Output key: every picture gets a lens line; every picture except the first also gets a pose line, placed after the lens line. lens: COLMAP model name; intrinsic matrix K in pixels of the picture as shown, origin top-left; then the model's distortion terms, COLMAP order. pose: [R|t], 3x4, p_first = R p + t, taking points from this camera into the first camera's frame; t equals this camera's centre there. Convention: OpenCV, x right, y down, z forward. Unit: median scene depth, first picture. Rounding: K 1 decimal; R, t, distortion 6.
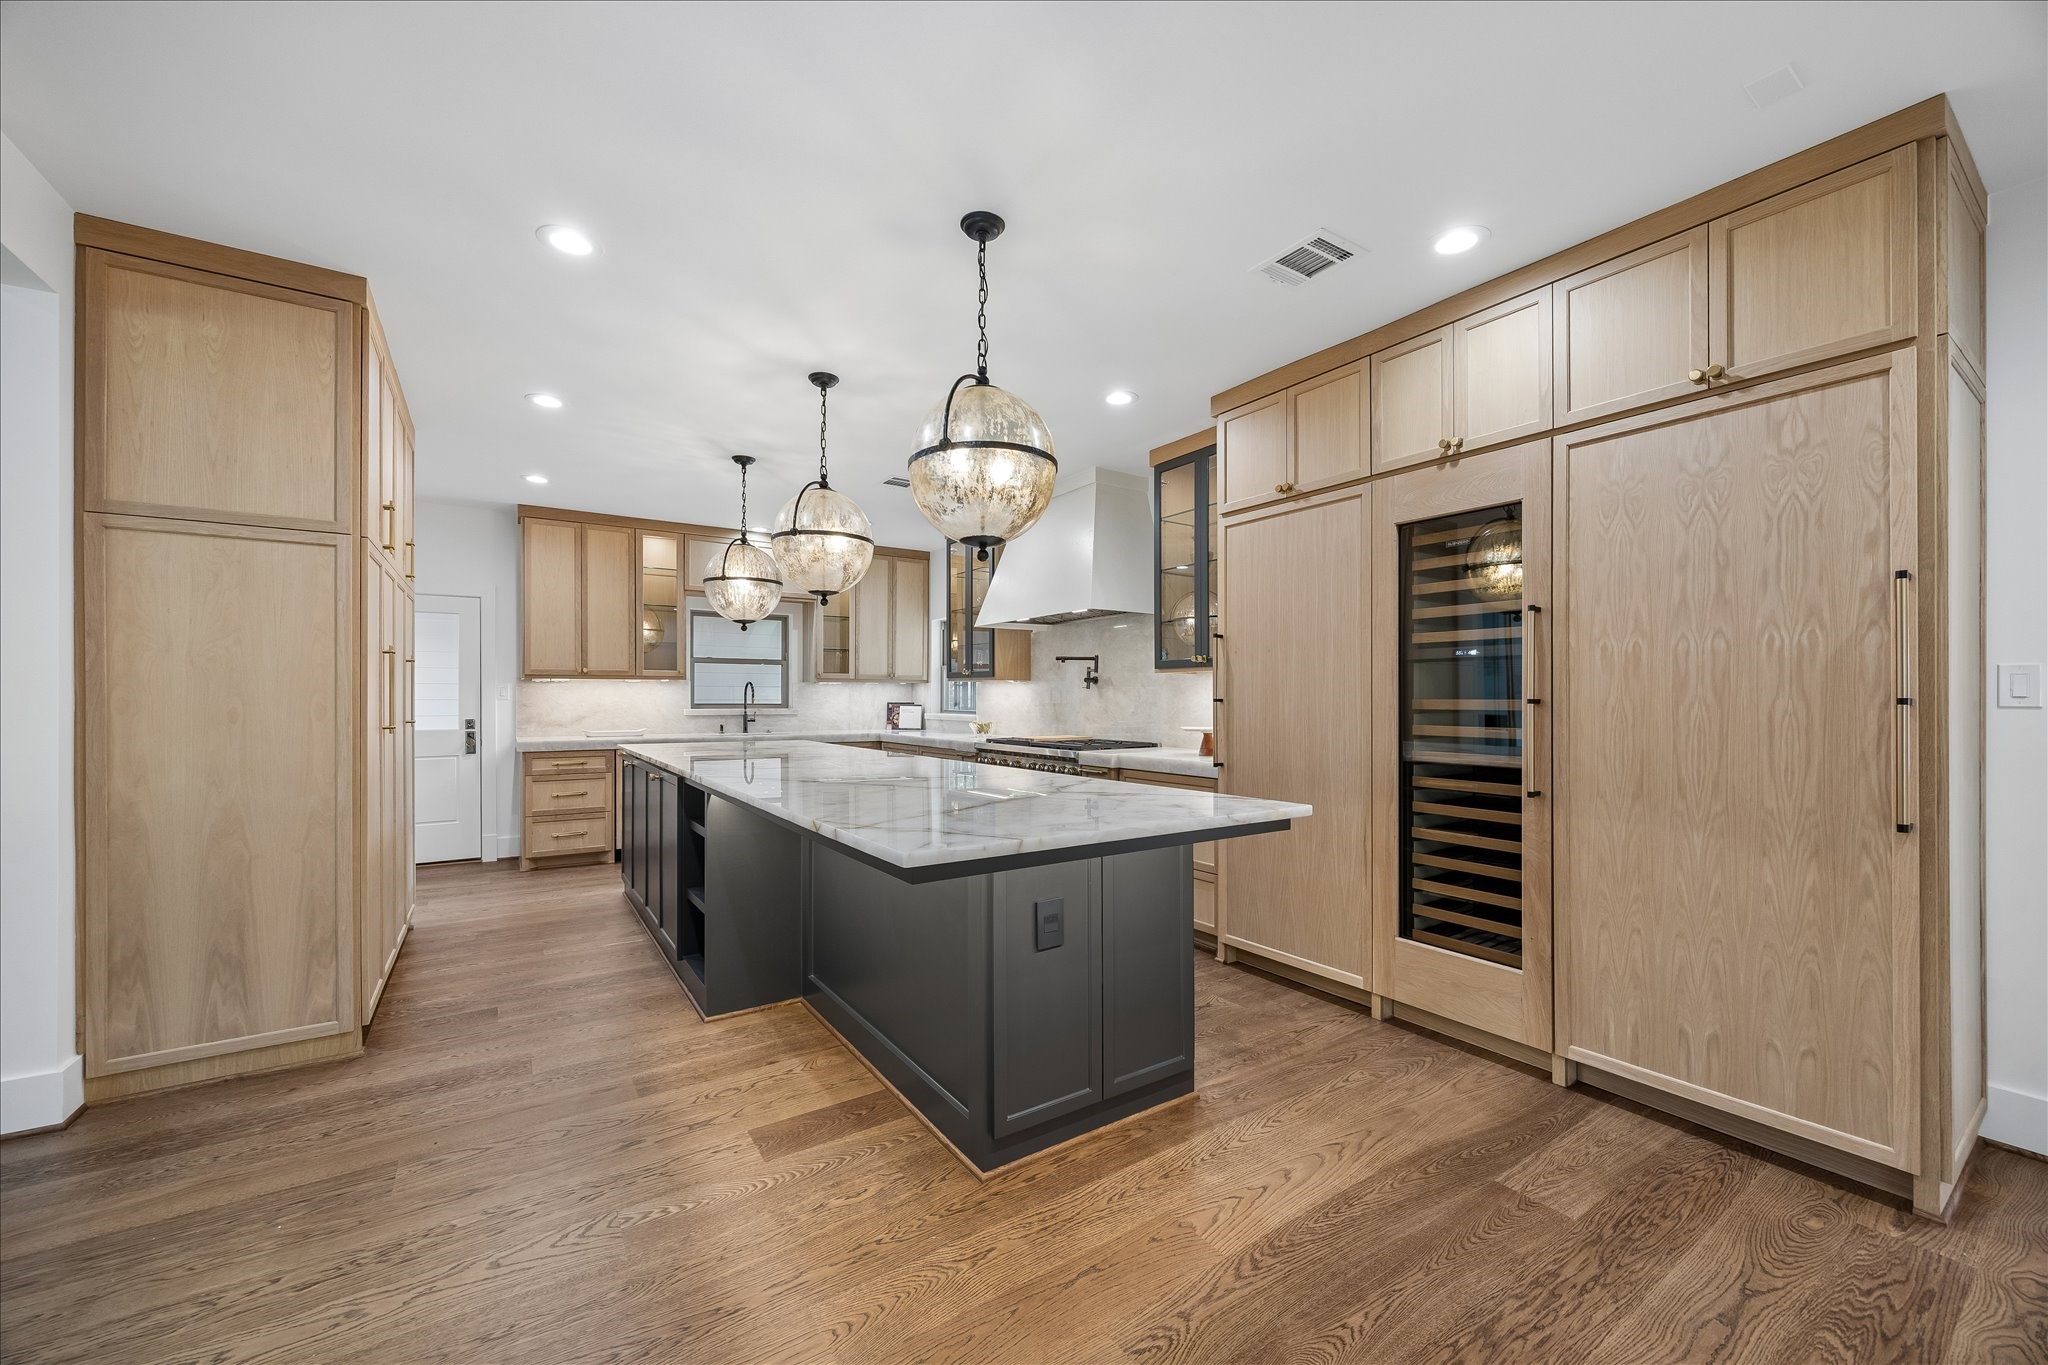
lens RADIAL K [[785.3, 0, 1032.5], [0, 785.3, 684.5], [0, 0, 1]] dist [0.006686, 0.000046]
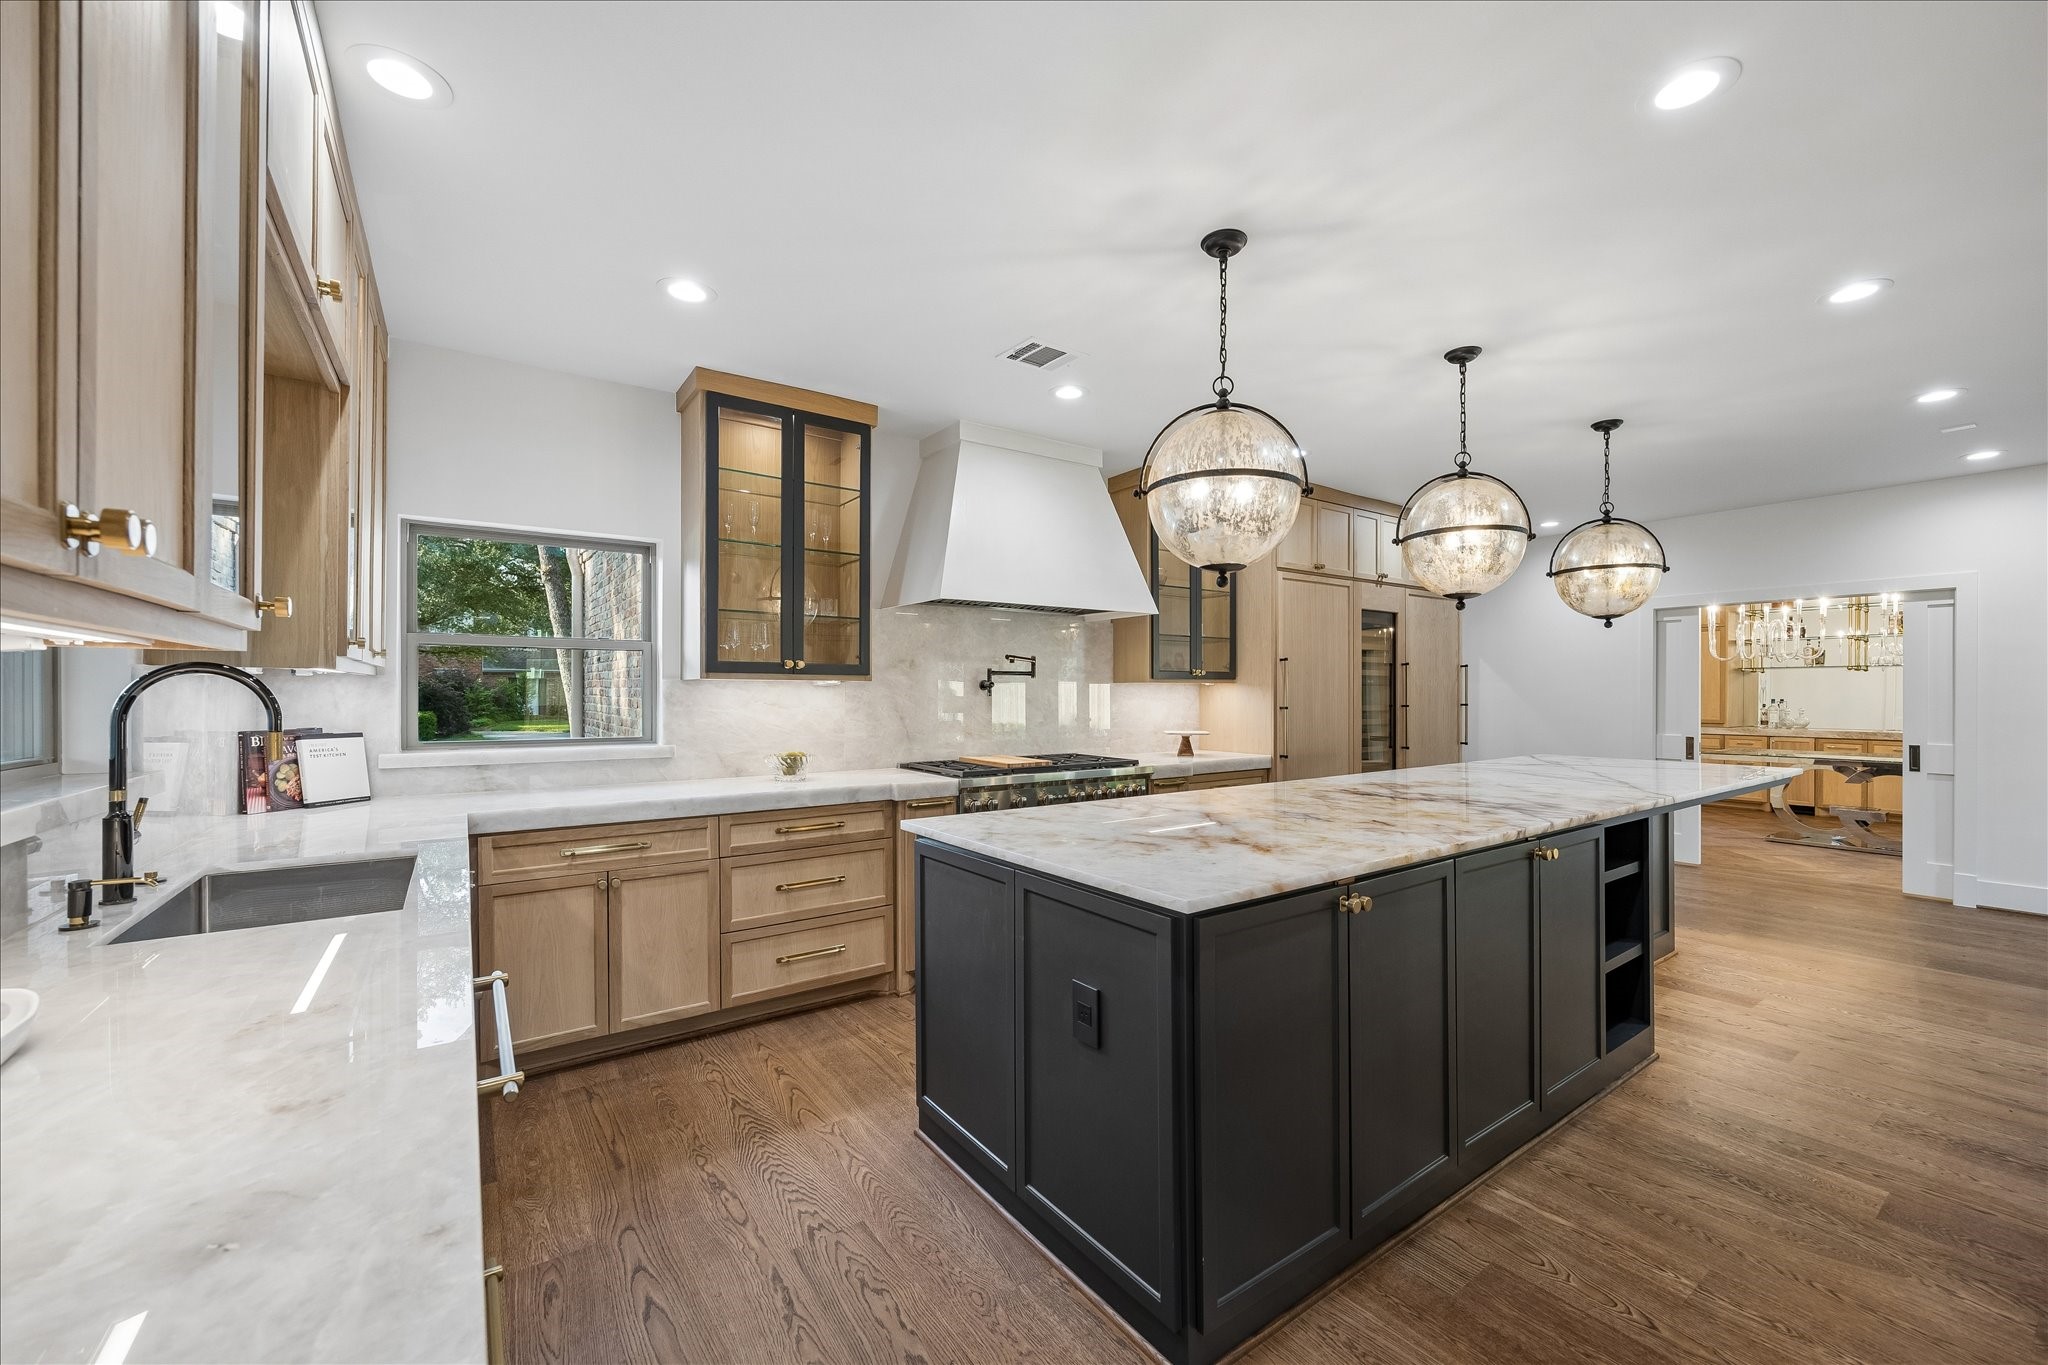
lens RADIAL K [[803.4, 0, 1008.0], [0, 803.4, 688.3], [0, 0, 1]] dist [-0.014871, -0.000048]
pose [[0.005776, 0.004534, 0.999973, -1.292564], [-0.013588, 0.999898, -0.004455, -0.000671], [-0.999891, -0.013562, 0.005837, 1.672695]]
